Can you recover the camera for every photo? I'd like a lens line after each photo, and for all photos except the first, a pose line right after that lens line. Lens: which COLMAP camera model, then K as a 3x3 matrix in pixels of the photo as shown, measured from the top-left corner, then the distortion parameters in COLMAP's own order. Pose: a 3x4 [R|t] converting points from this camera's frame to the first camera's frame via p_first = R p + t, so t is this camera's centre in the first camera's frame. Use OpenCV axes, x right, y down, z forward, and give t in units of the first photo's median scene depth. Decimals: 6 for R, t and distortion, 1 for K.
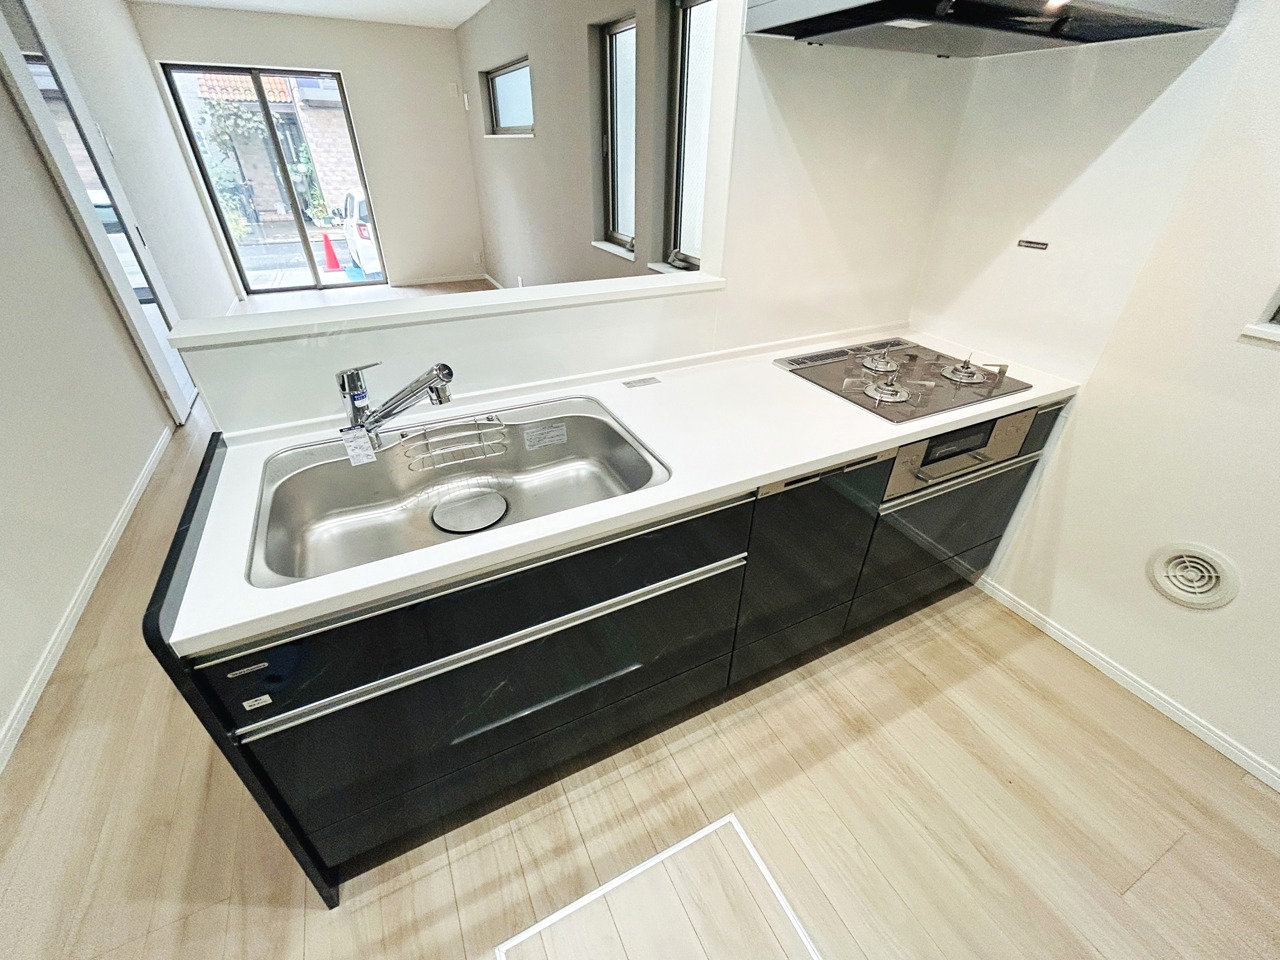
lens RADIAL K [[522.2, 0, 634.9], [0, 522.2, 485.7], [0, 0, 1]] dist [0.002097, 0.000487]
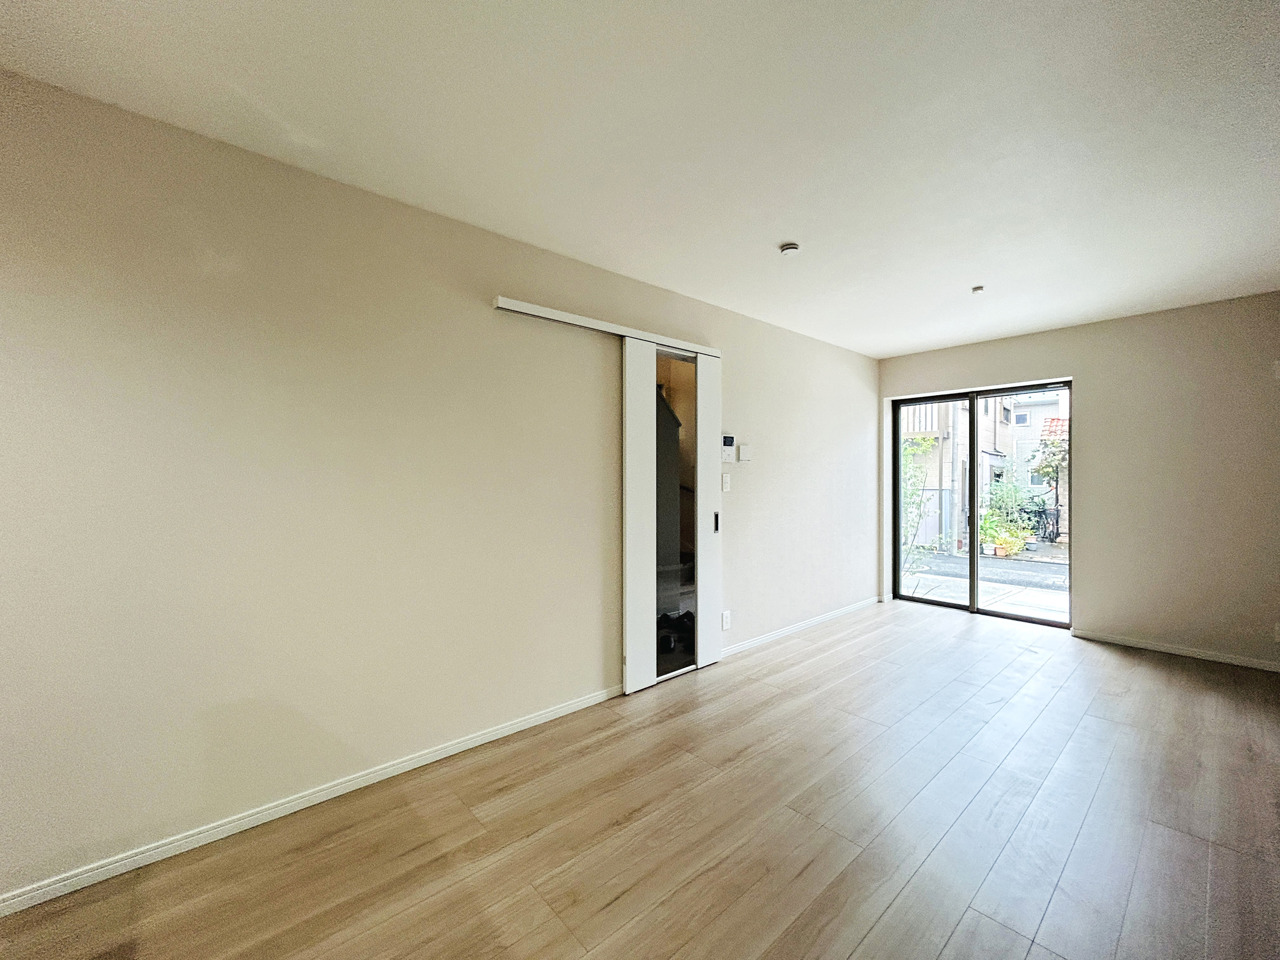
lens RADIAL K [[522.2, 0, 643.9], [0, 522.2, 471.2], [0, 0, 1]] dist [0.002097, 0.000487]
pose [[0.263423, -0.020344, -0.964466, 0.036193], [-0.526451, 0.834746, -0.161397, -0.192467], [0.808367, 0.550260, 0.209181, 0.370850]]
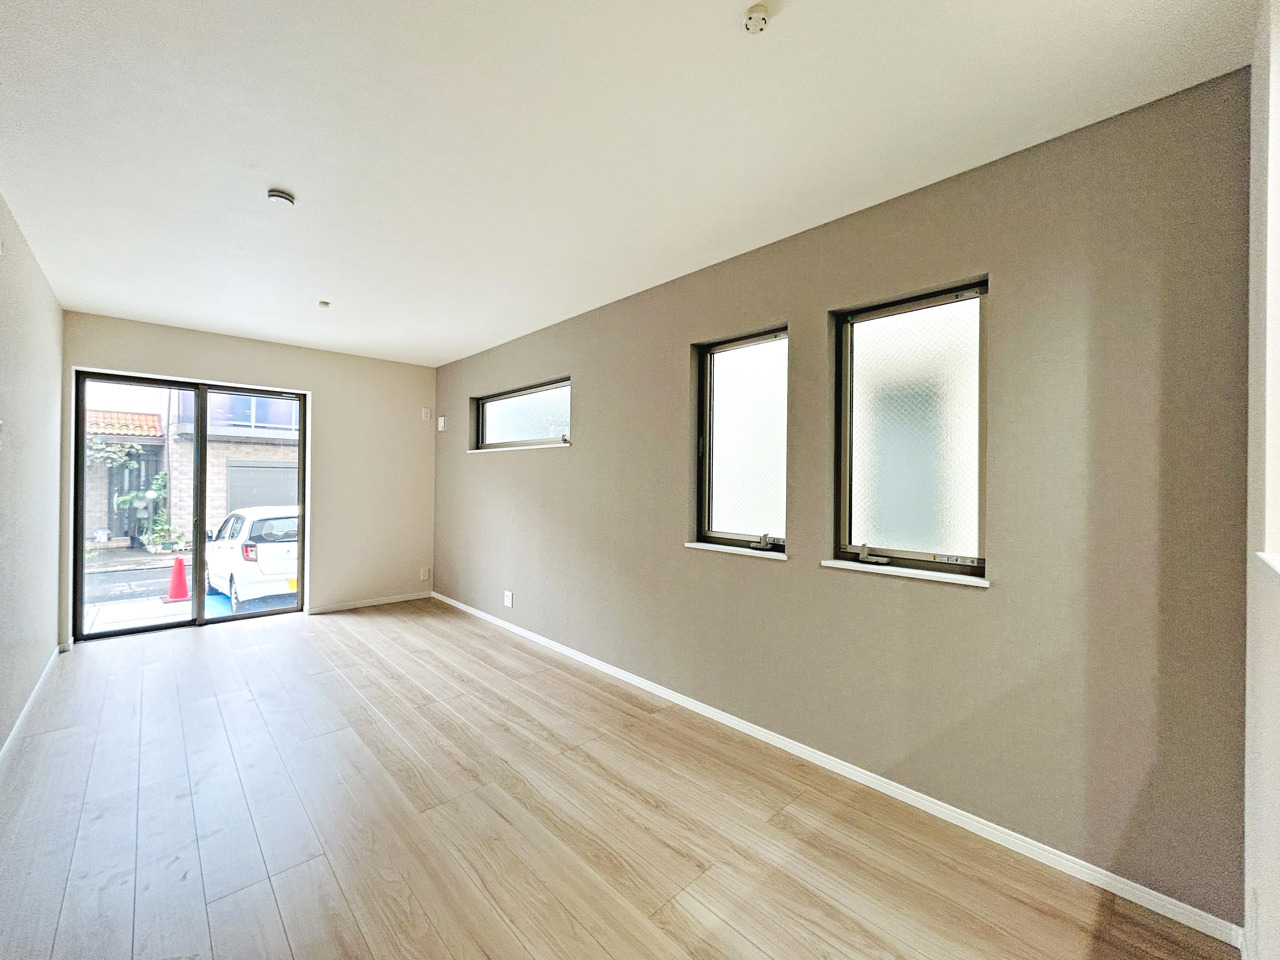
lens RADIAL K [[522.2, 0, 636.2], [0, 522.2, 483.1], [0, 0, 1]] dist [0.002097, 0.000487]
pose [[0.960473, -0.003095, 0.278358, -0.258398], [0.152922, 0.841416, -0.518300, -0.087462], [-0.232610, 0.540379, 0.808630, 0.201318]]
